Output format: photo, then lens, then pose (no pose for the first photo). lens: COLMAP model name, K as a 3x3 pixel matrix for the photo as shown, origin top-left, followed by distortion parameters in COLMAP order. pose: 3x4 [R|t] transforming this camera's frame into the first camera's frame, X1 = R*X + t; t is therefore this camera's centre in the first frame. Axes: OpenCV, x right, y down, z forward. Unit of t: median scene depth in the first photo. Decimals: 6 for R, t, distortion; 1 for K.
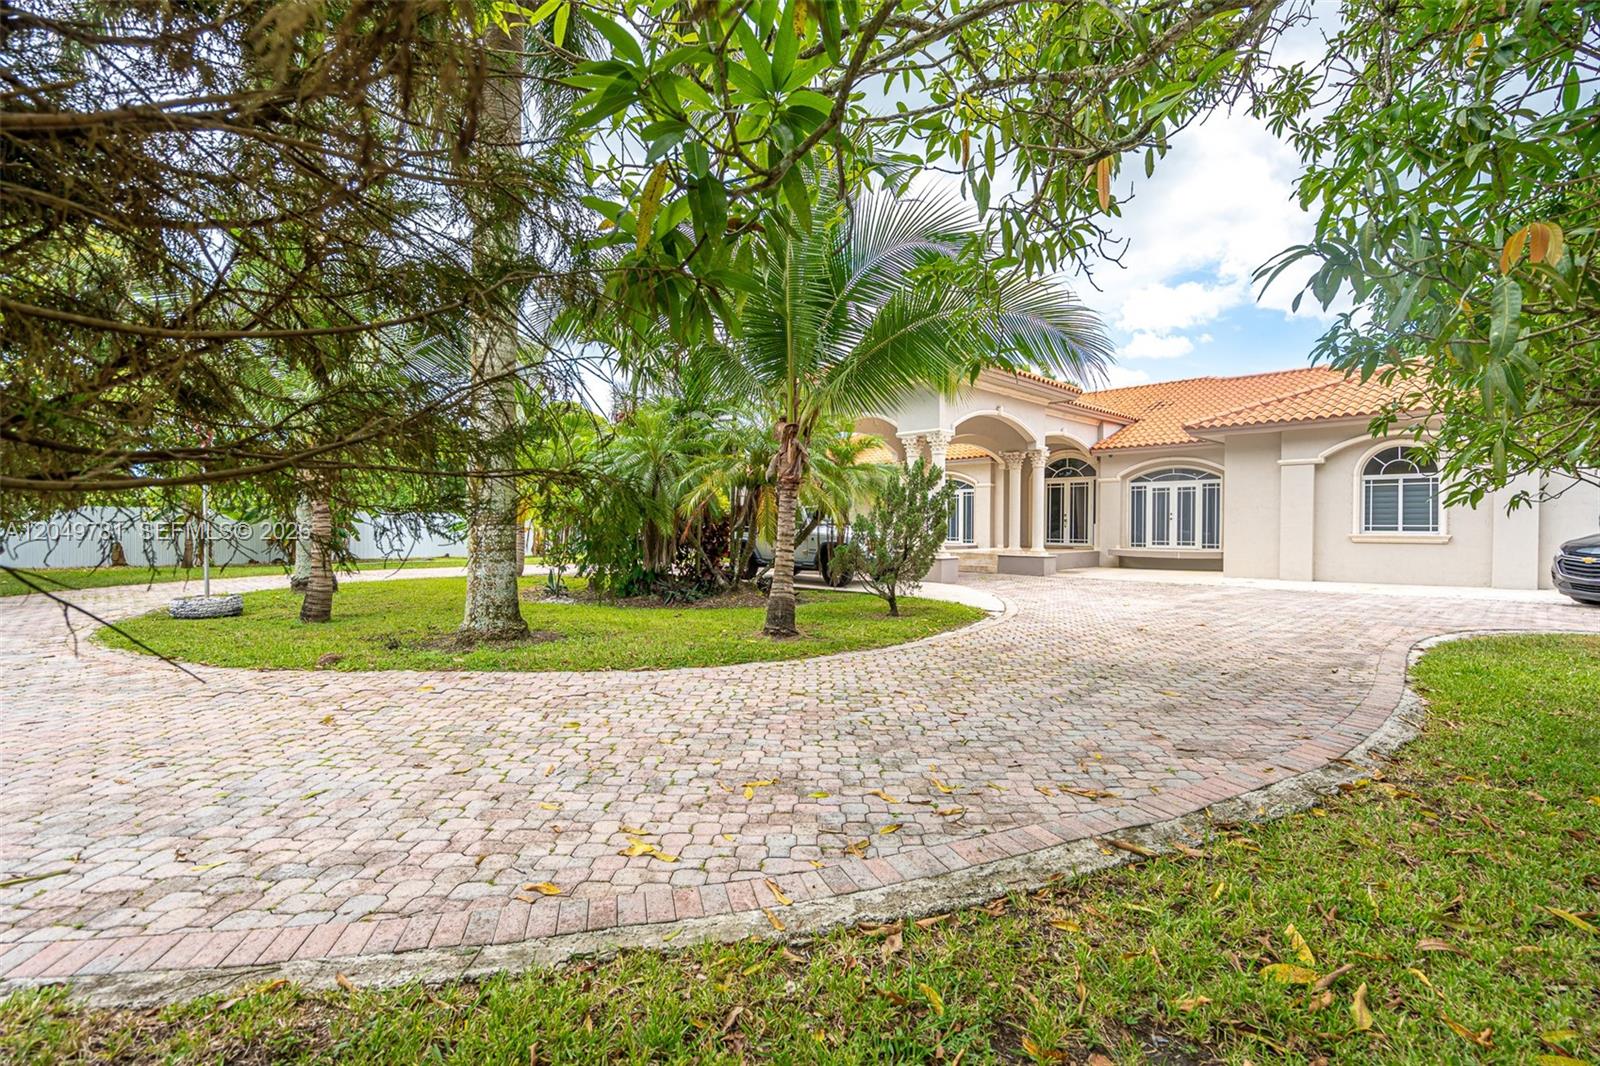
lens RADIAL K [[723.0, 0, 790.0], [0, 723.0, 533.8], [0, 0, 1]] dist [-0.002314, 0.003505]
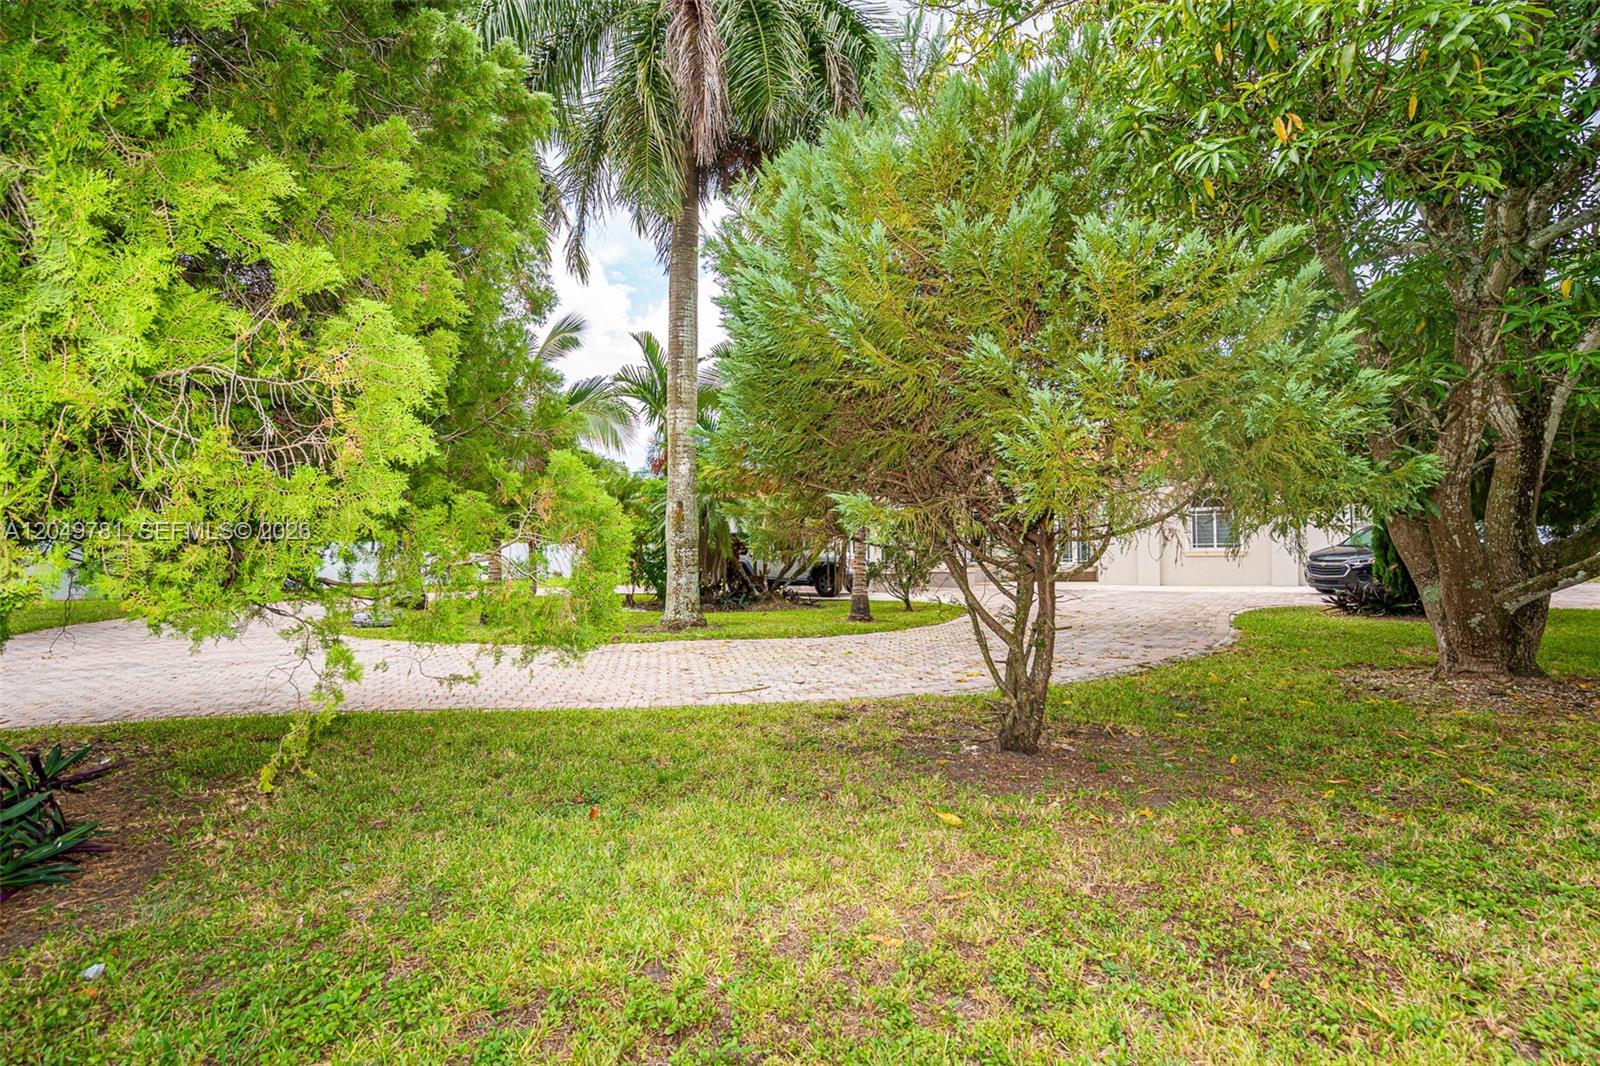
lens RADIAL K [[759.5, 0, 799.0], [0, 759.5, 534.3], [0, 0, 1]] dist [0.003878, -0.000159]
pose [[0.977542, -0.008684, 0.210562, -0.262373], [0.017415, 0.999062, -0.039649, 0.014552], [-0.210020, 0.042425, 0.976776, -0.279514]]
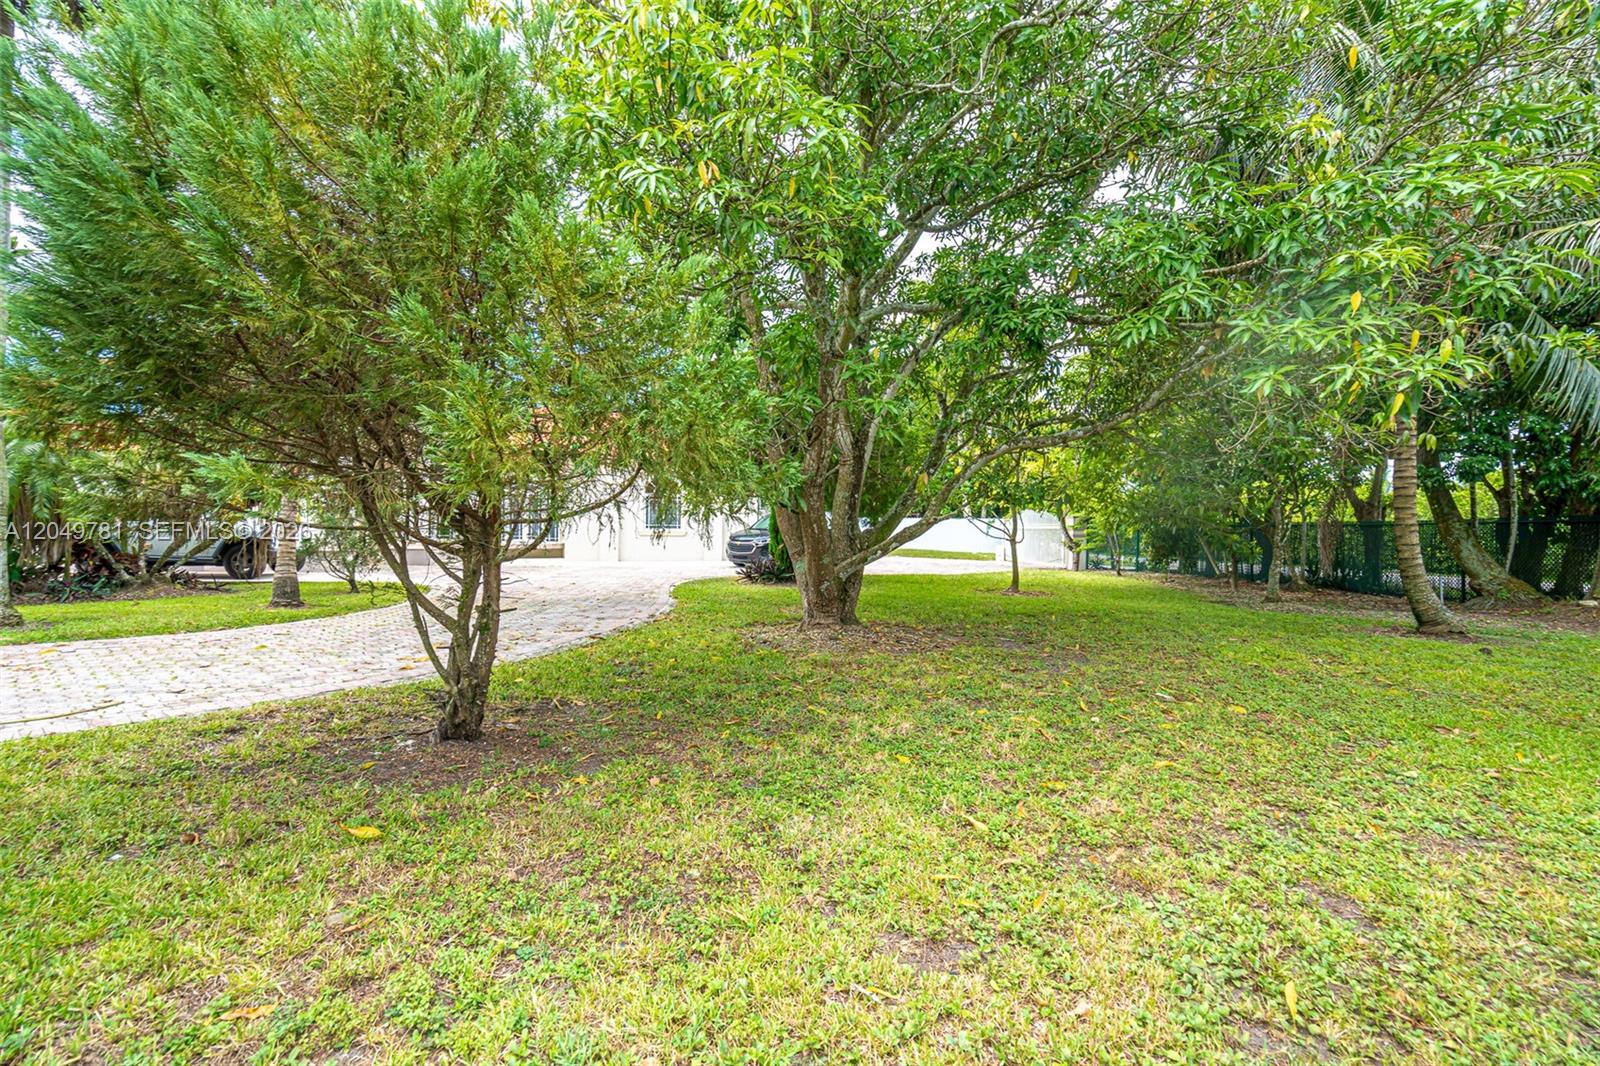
lens RADIAL K [[723.0, 0, 796.8], [0, 723.0, 530.8], [0, 0, 1]] dist [-0.002314, 0.003505]
pose [[0.629109, 0.001317, 0.777316, -0.246539], [0.004801, 0.999973, -0.005581, 0.012345], [-0.777302, 0.007243, 0.629086, -0.273714]]
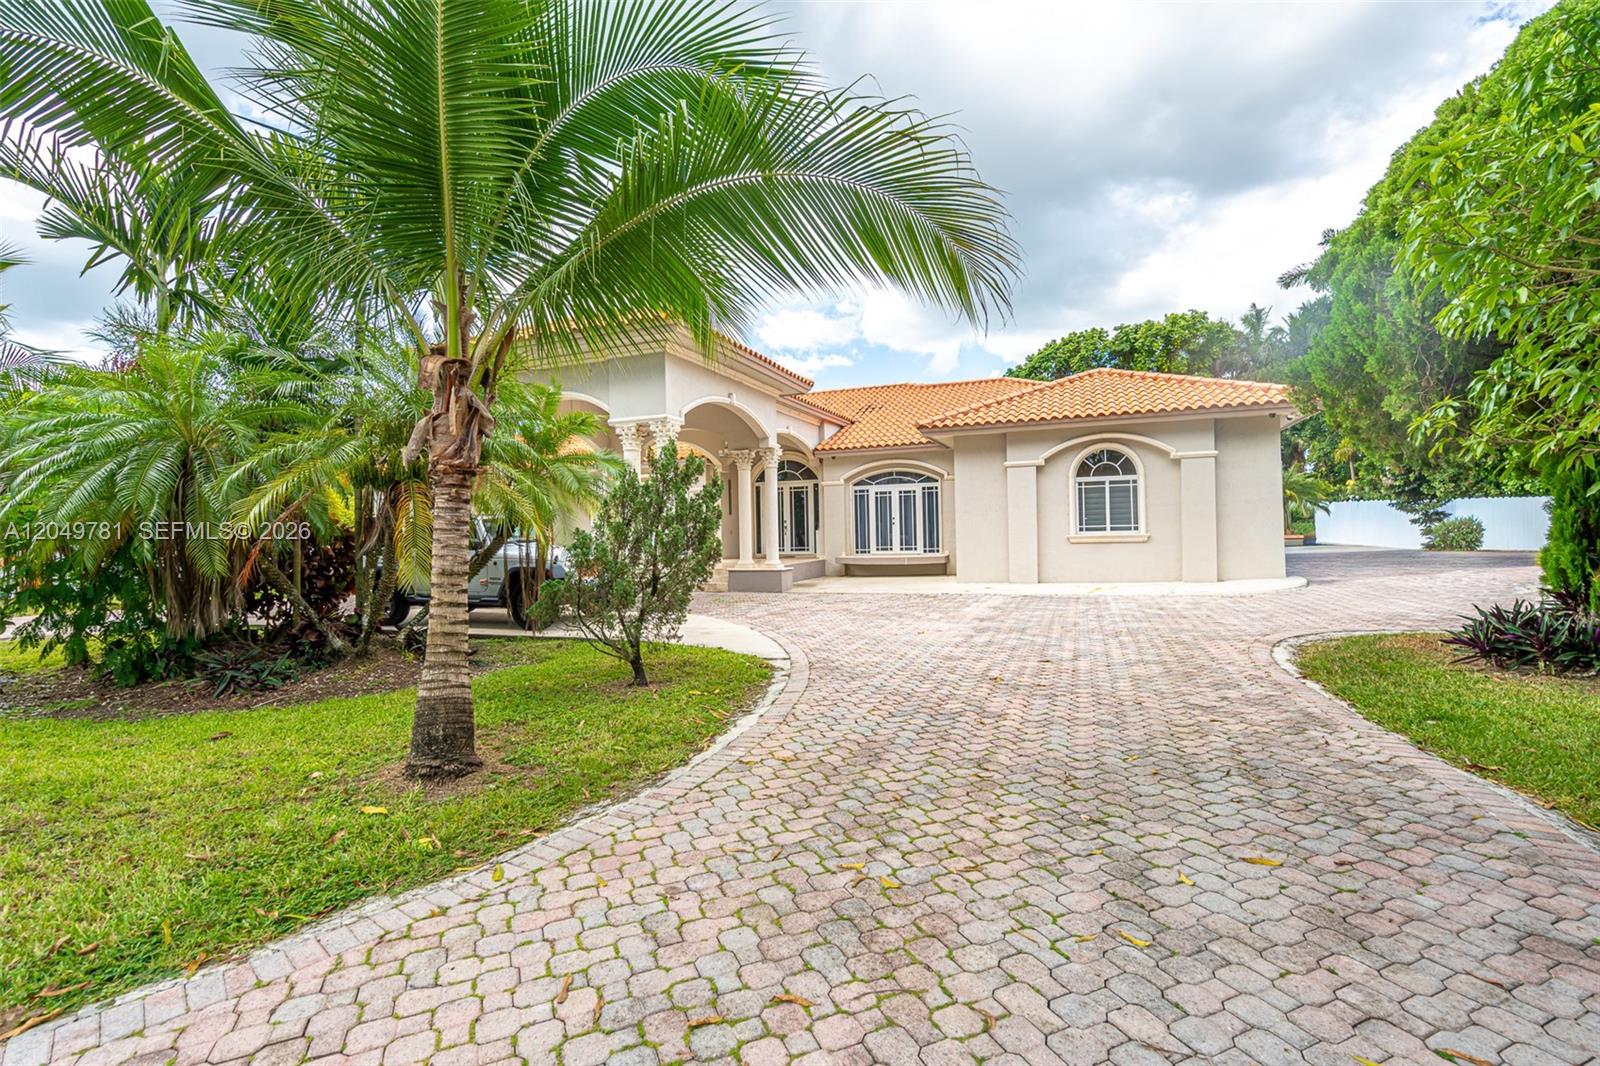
lens RADIAL K [[723.0, 0, 797.6], [0, 723.0, 528.9], [0, 0, 1]] dist [-0.002314, 0.003505]
pose [[0.905784, -0.023716, 0.423075, 0.000946], [0.031077, 0.999462, -0.010509, -0.009674], [-0.422598, 0.022667, 0.906034, 0.246541]]
